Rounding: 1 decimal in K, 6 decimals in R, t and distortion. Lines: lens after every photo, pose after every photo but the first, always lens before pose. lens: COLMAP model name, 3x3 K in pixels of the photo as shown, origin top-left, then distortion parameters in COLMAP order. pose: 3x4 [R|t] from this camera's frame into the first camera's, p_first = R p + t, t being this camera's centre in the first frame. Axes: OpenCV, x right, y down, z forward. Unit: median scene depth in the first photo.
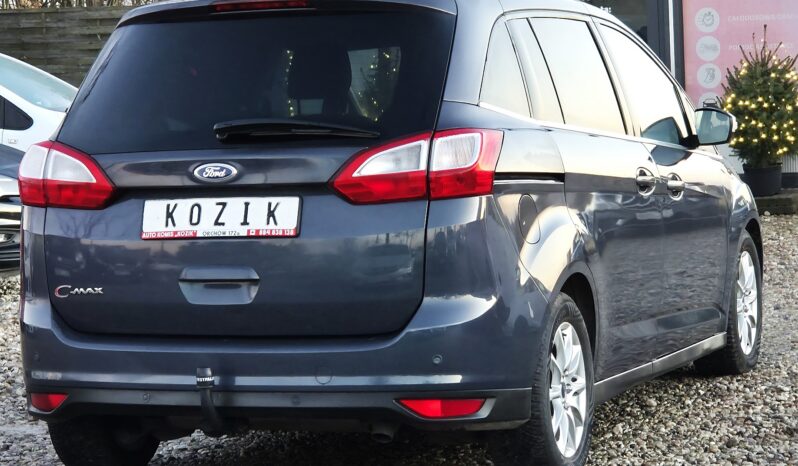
lens RADIAL K [[2660.7, 0, 398.8], [0, 2660.7, 202.6], [0, 0, 1]] dist [-1.021657, 10.469851]
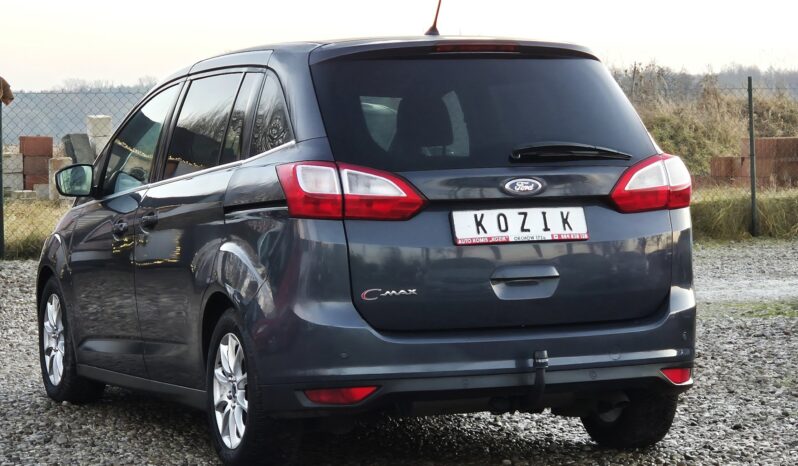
lens RADIAL K [[2660.7, 0, 398.8], [0, 2660.7, 202.6], [0, 0, 1]] dist [-1.021657, 10.469851]
pose [[0.759122, 0.006036, 0.650921, -0.880213], [0.025611, 0.998906, -0.039131, 0.040554], [-0.650445, 0.046376, 0.758136, 0.139796]]
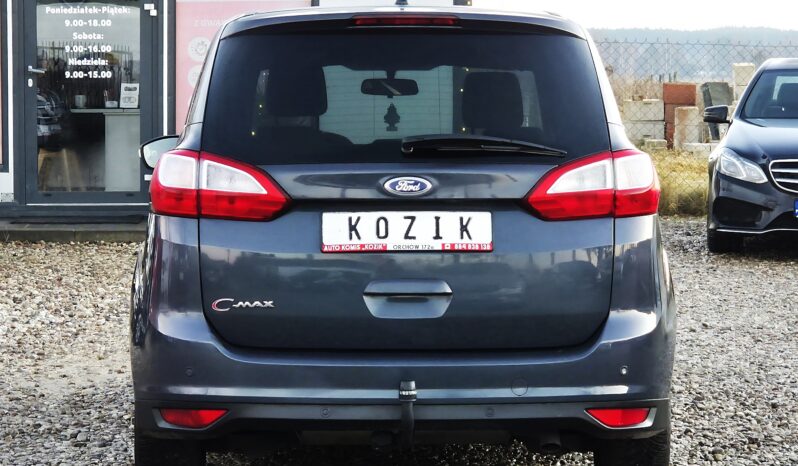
lens RADIAL K [[2660.7, 0, 398.8], [0, 2660.7, 202.6], [0, 0, 1]] dist [-1.021657, 10.469851]
pose [[0.937304, 0.020203, 0.347927, -0.421948], [-0.015633, 0.999751, -0.015938, 0.010898], [-0.348163, 0.009499, 0.937386, 0.058428]]
